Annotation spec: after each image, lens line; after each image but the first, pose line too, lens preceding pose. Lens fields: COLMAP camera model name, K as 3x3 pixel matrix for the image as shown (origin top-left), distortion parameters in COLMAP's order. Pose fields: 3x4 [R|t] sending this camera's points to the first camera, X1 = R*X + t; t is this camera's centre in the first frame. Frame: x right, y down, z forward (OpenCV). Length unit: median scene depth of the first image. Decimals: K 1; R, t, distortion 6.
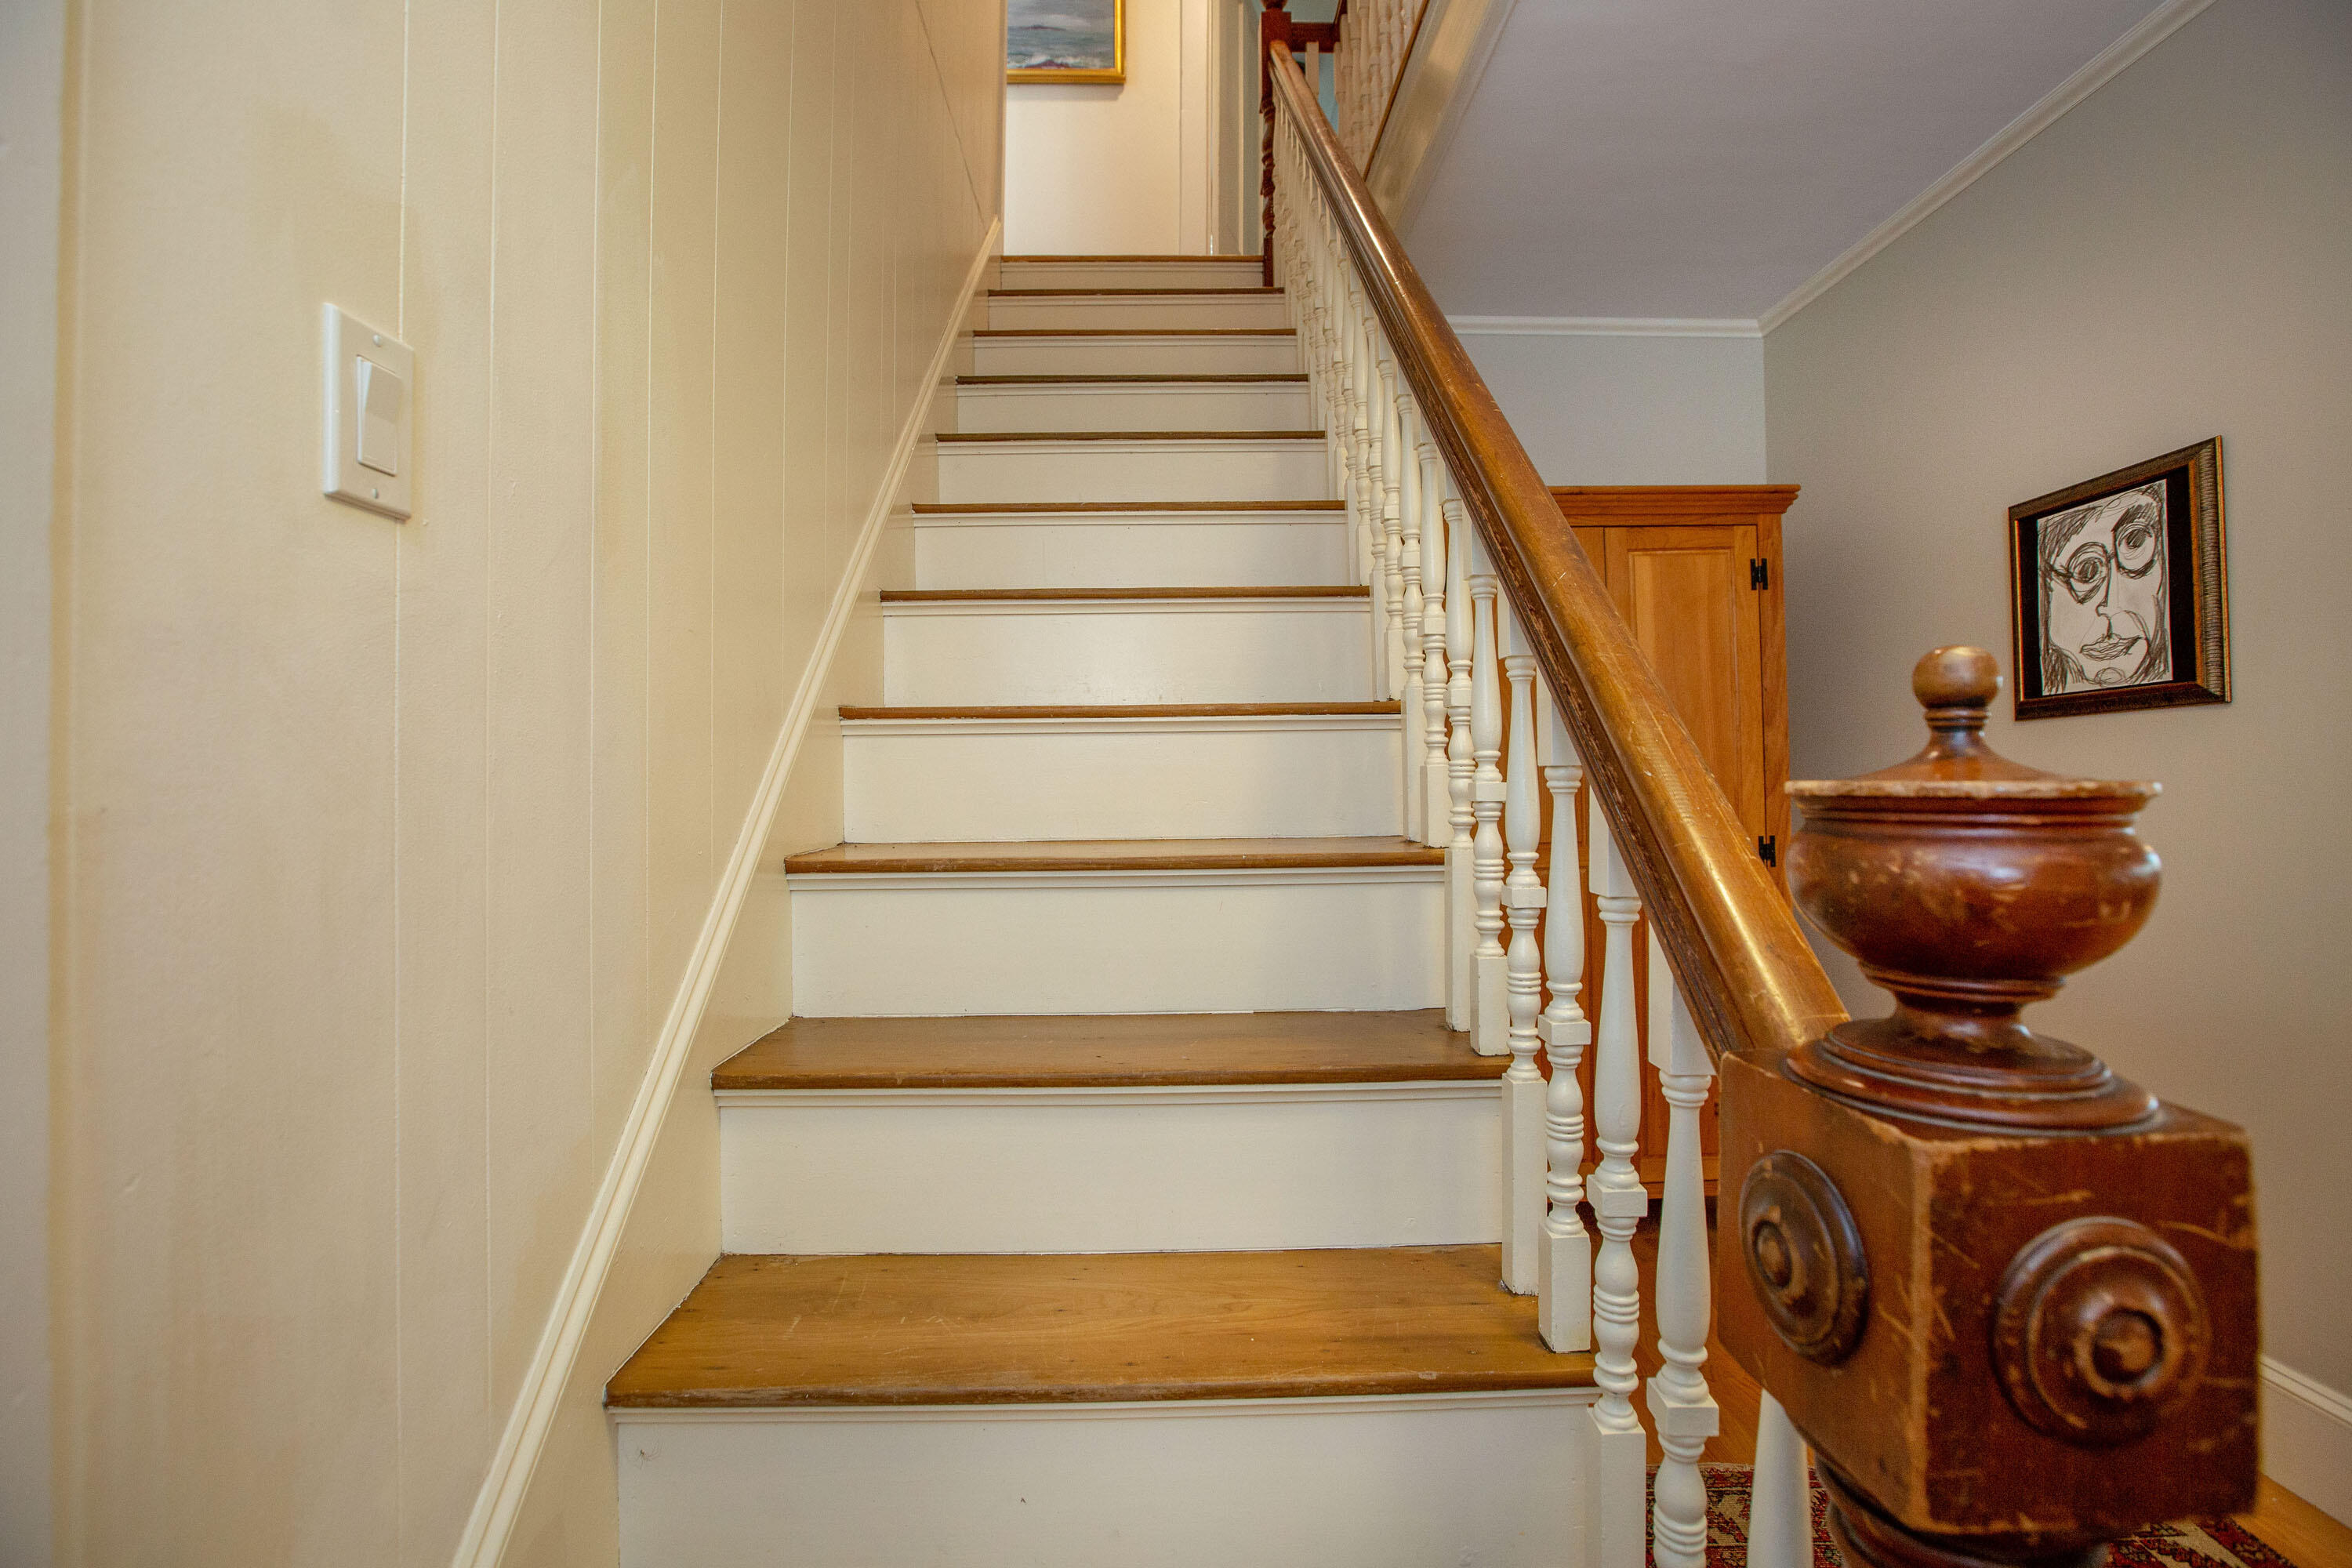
lens RADIAL K [[1058.8, 0, 1177.9], [0, 1058.8, 774.0], [0, 0, 1]] dist [-0.022671, -0.000309]
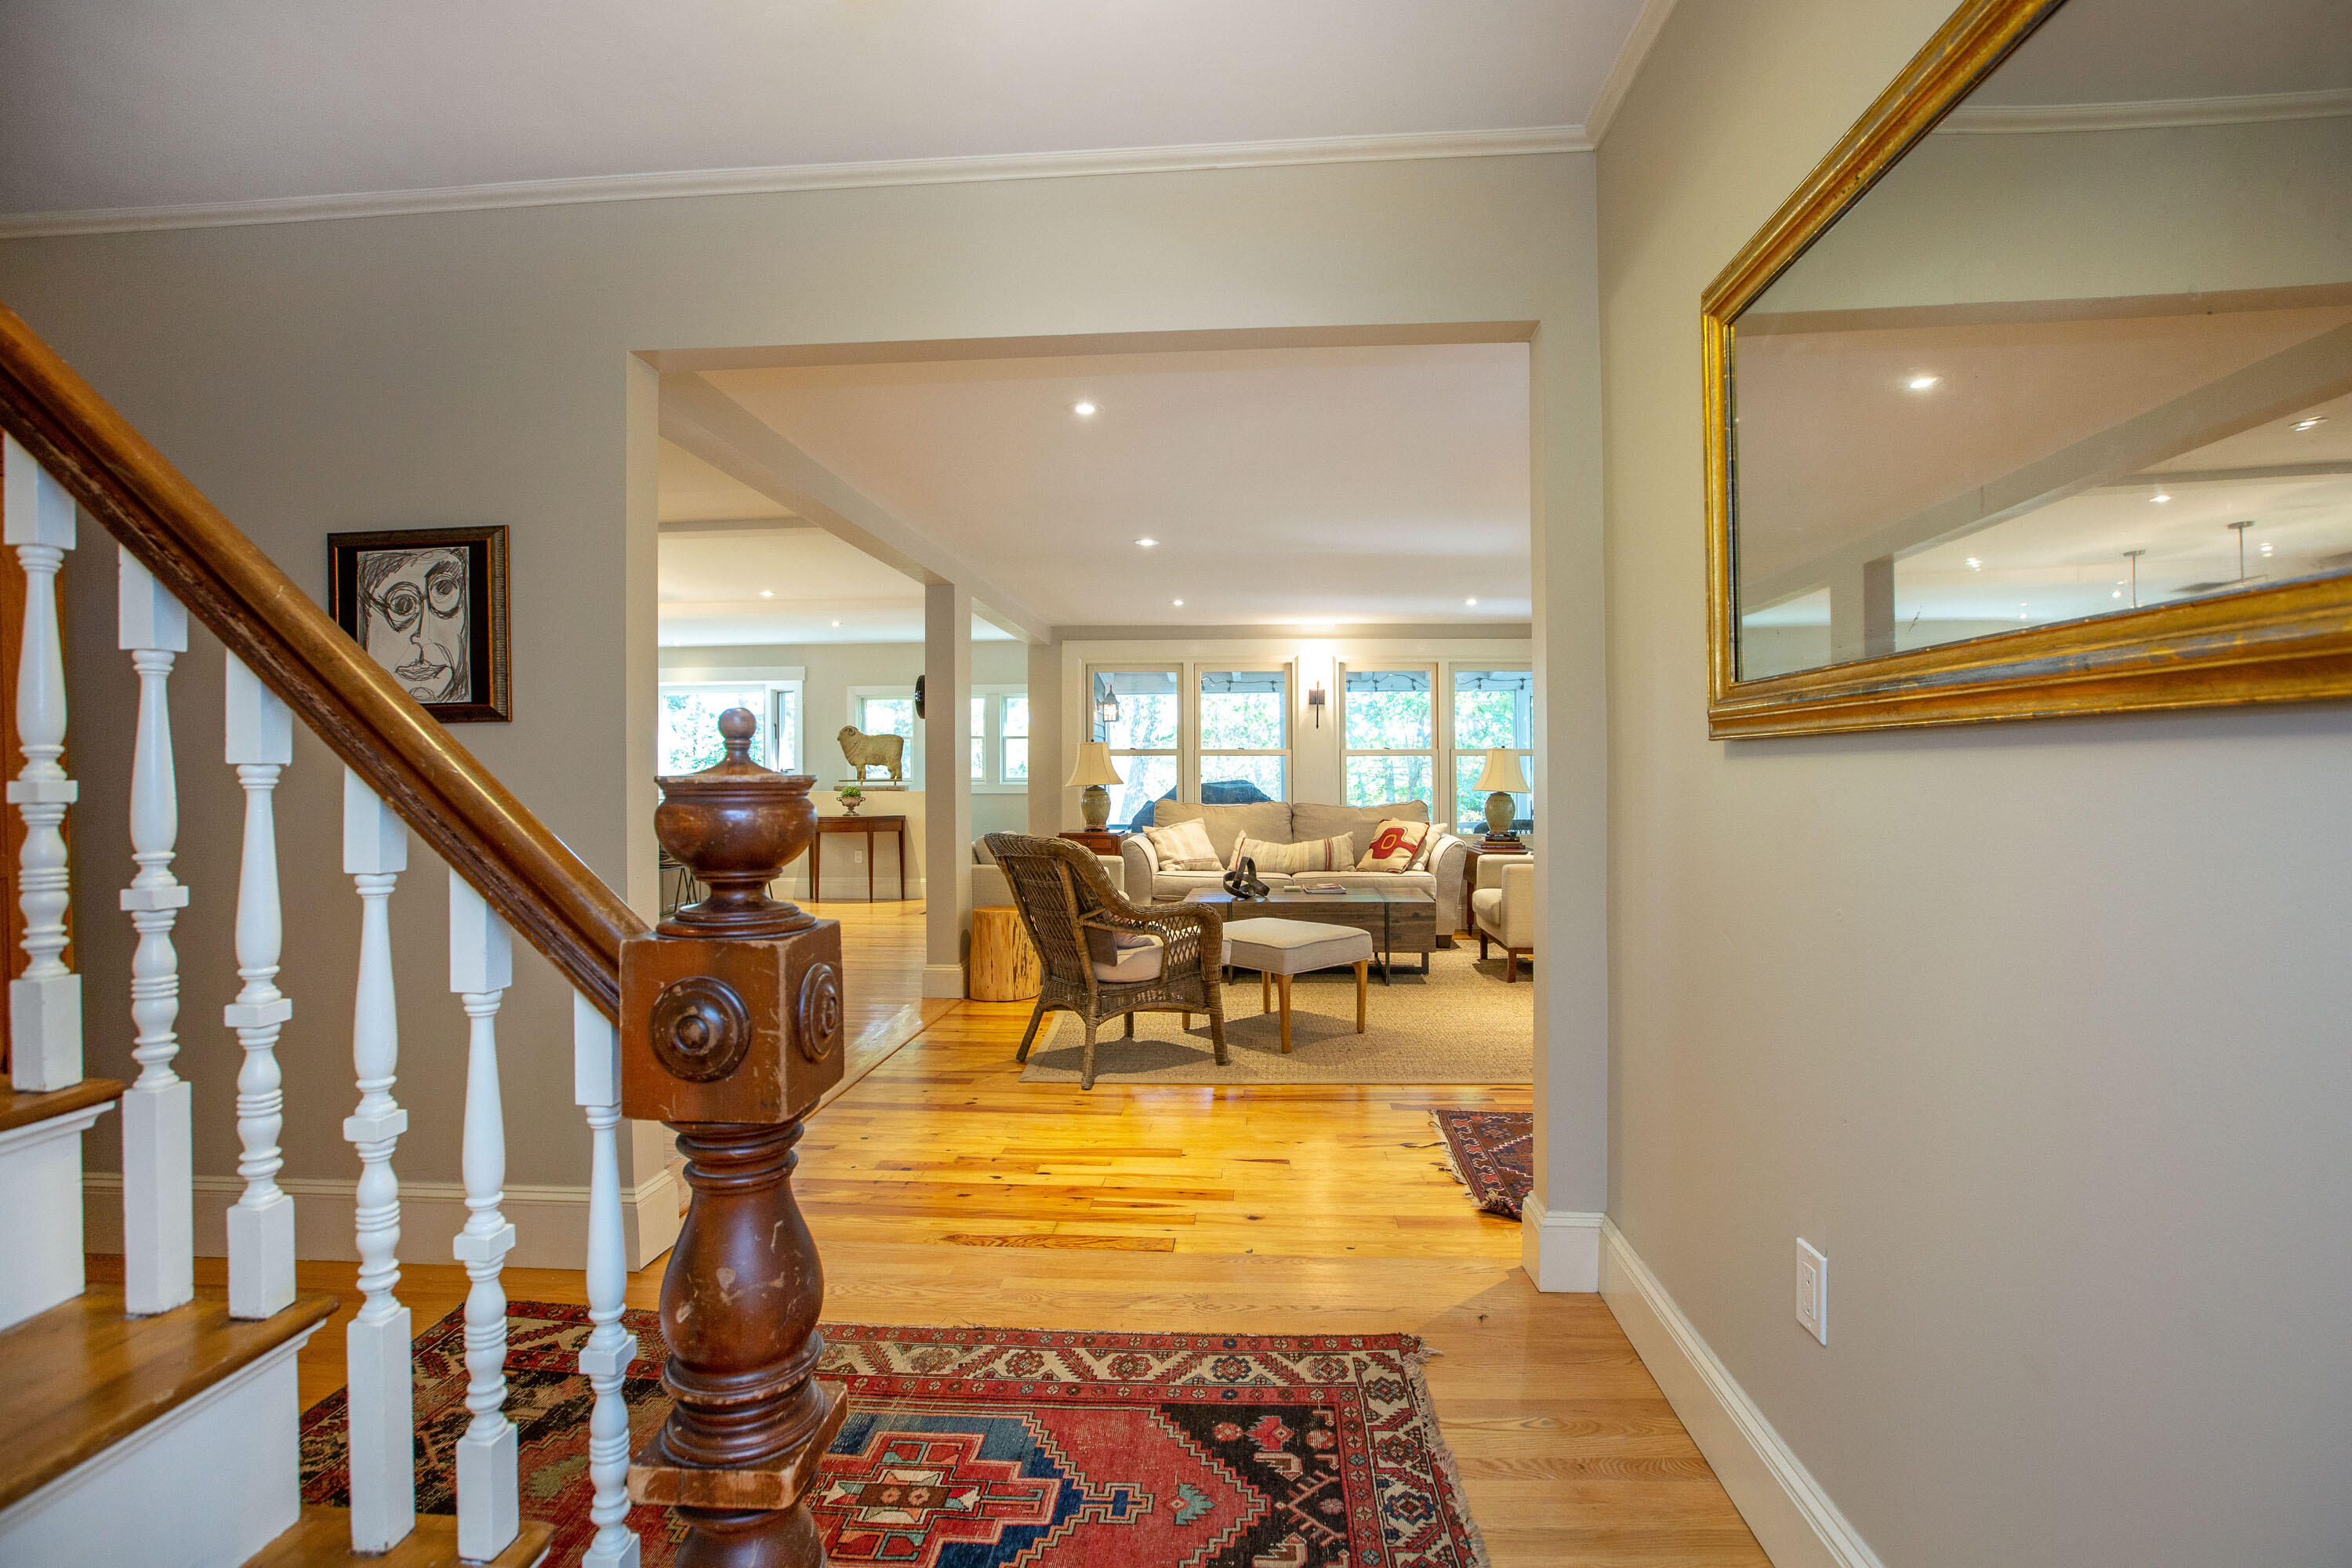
lens RADIAL K [[1058.8, 0, 1177.6], [0, 1058.8, 775.7], [0, 0, 1]] dist [-0.022671, -0.000309]
pose [[0.086269, 0.001286, 0.996271, -0.271042], [-0.001334, 0.999998, -0.001175, 0.002860], [-0.996271, -0.001228, 0.086270, 0.000654]]
